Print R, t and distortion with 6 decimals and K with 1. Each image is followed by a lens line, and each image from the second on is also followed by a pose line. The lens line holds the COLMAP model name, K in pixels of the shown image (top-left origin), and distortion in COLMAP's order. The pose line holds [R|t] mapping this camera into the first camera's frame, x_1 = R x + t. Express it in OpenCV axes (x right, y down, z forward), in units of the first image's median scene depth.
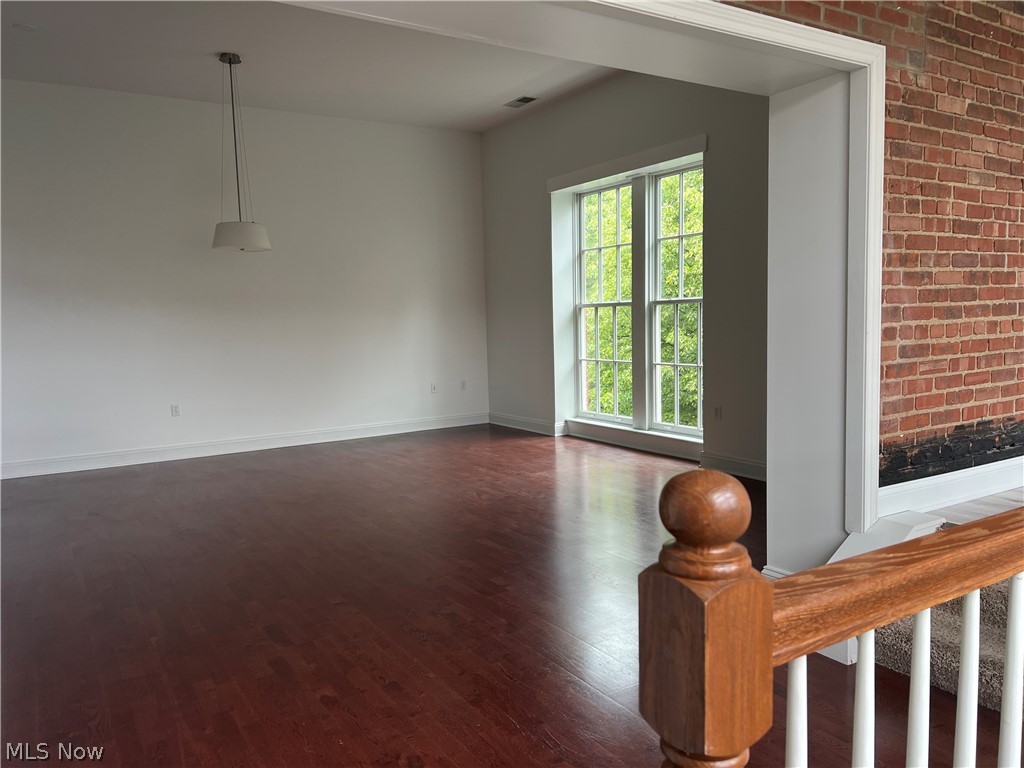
lens RADIAL K [[786.9, 0, 512.6], [0, 786.9, 395.5], [0, 0, 1]] dist [0.160672, -0.289905]
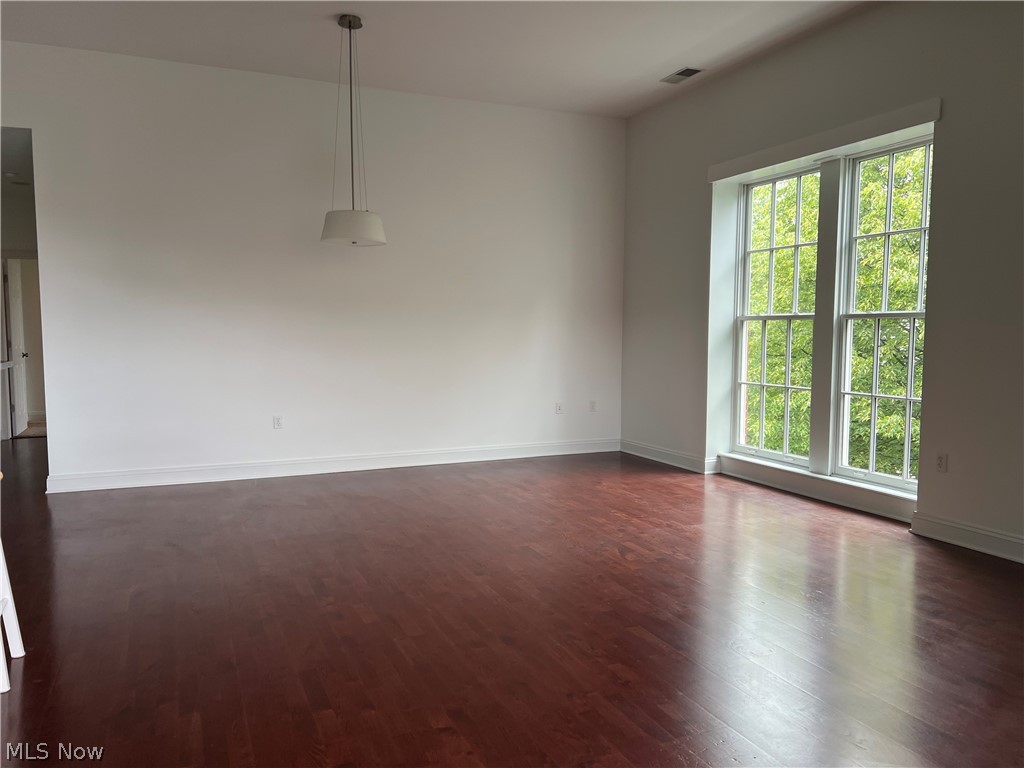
lens RADIAL K [[786.9, 0, 512.6], [0, 786.9, 395.5], [0, 0, 1]] dist [0.160672, -0.289905]
pose [[0.989378, 0.041466, -0.139325, -0.035471], [-0.043807, 0.998945, -0.013780, -0.011291], [0.138606, 0.019737, 0.990151, 0.150946]]
